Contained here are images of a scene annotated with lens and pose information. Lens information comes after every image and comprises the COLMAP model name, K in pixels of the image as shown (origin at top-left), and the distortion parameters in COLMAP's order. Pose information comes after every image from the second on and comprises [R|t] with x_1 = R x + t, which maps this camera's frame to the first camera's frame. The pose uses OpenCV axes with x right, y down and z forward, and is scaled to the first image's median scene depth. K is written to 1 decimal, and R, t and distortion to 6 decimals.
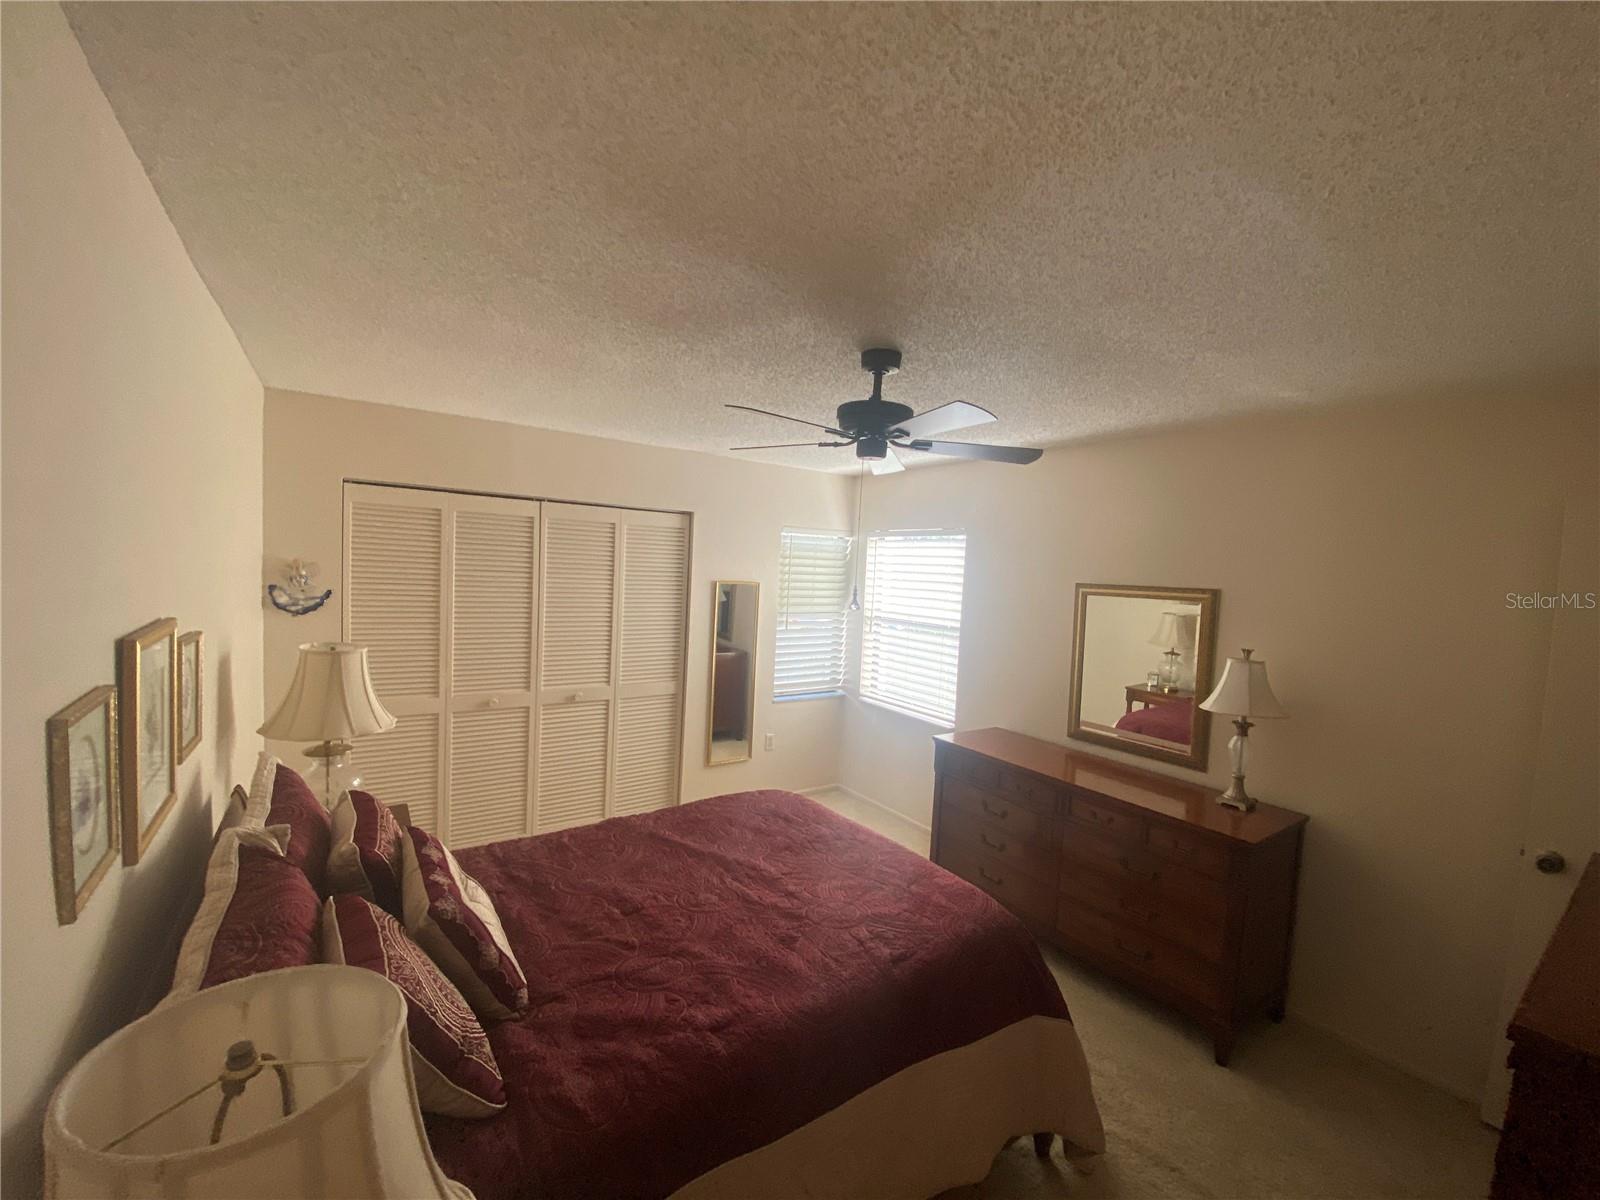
lens RADIAL K [[643.2, 0, 790.0], [0, 643.2, 601.4], [0, 0, 1]] dist [0.004436, -0.012039]
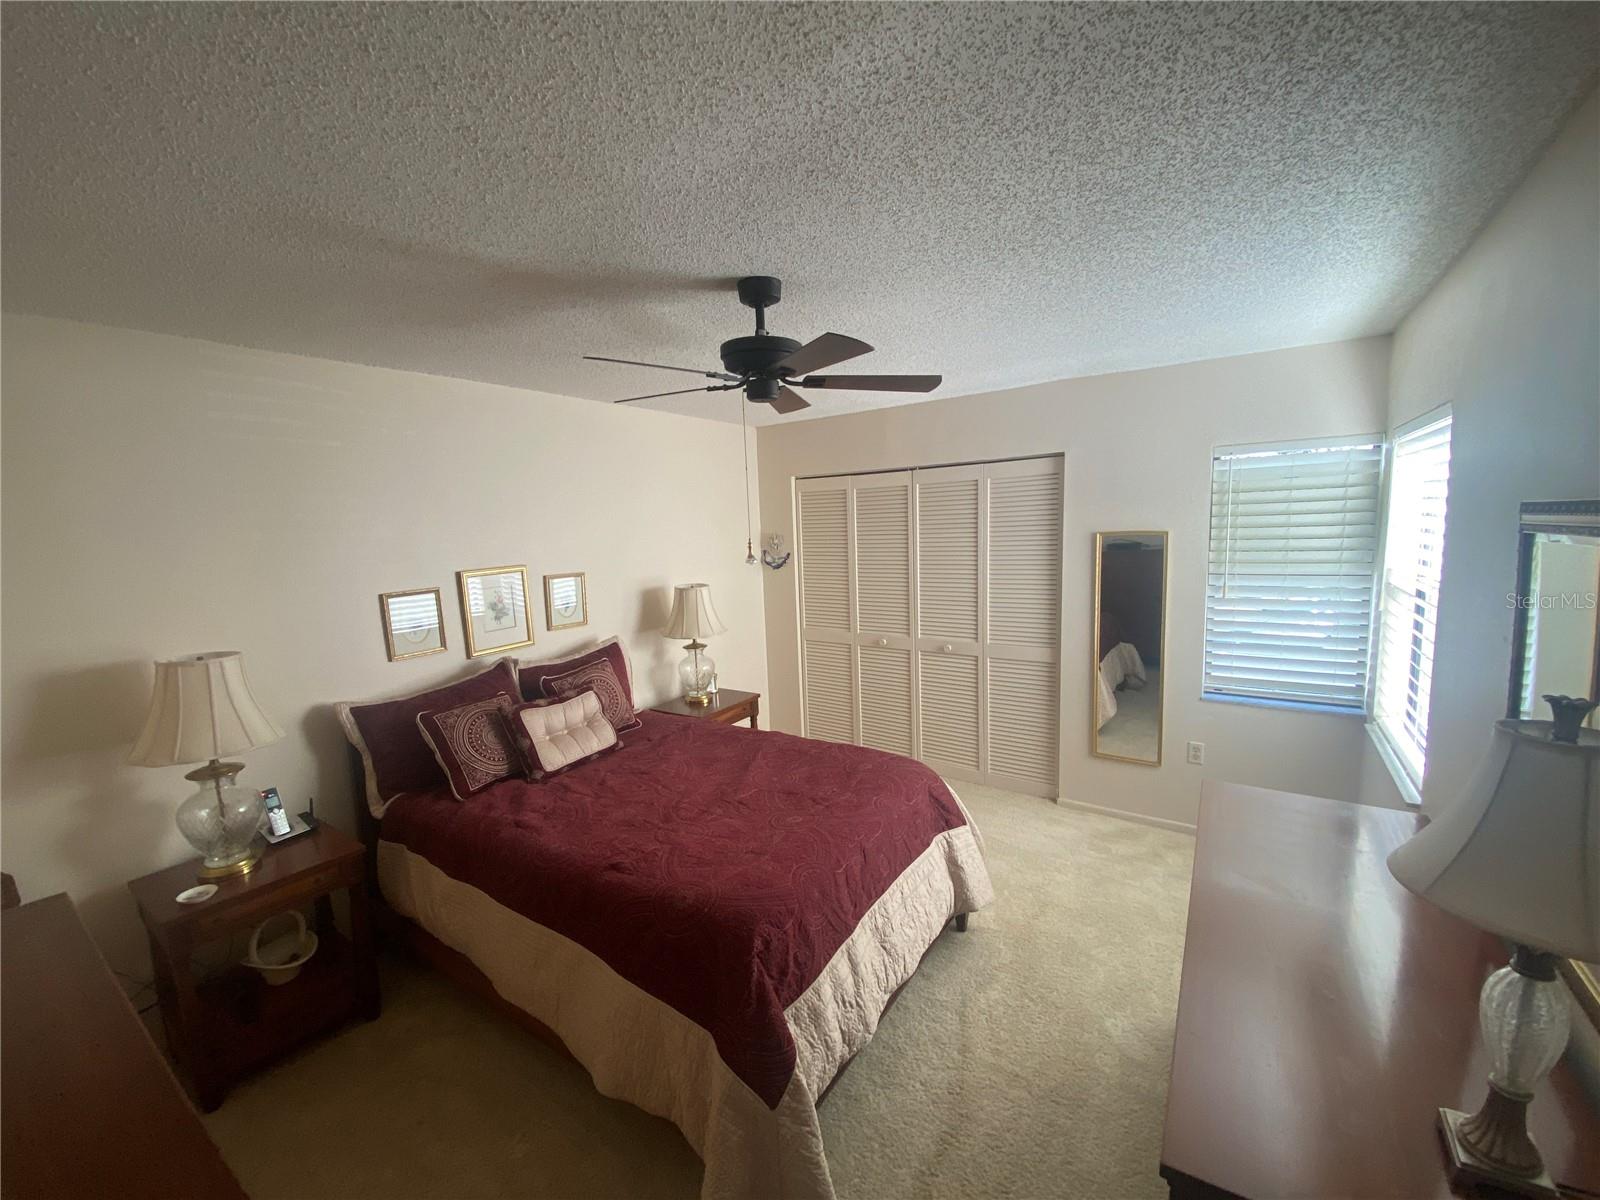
lens RADIAL K [[643.2, 0, 792.7], [0, 643.2, 601.4], [0, 0, 1]] dist [0.004436, -0.012039]
pose [[0.329182, 0.058495, -0.942453, 0.619934], [0.007558, 0.997884, 0.064575, -0.000931], [0.944236, -0.028380, 0.328043, 0.430130]]
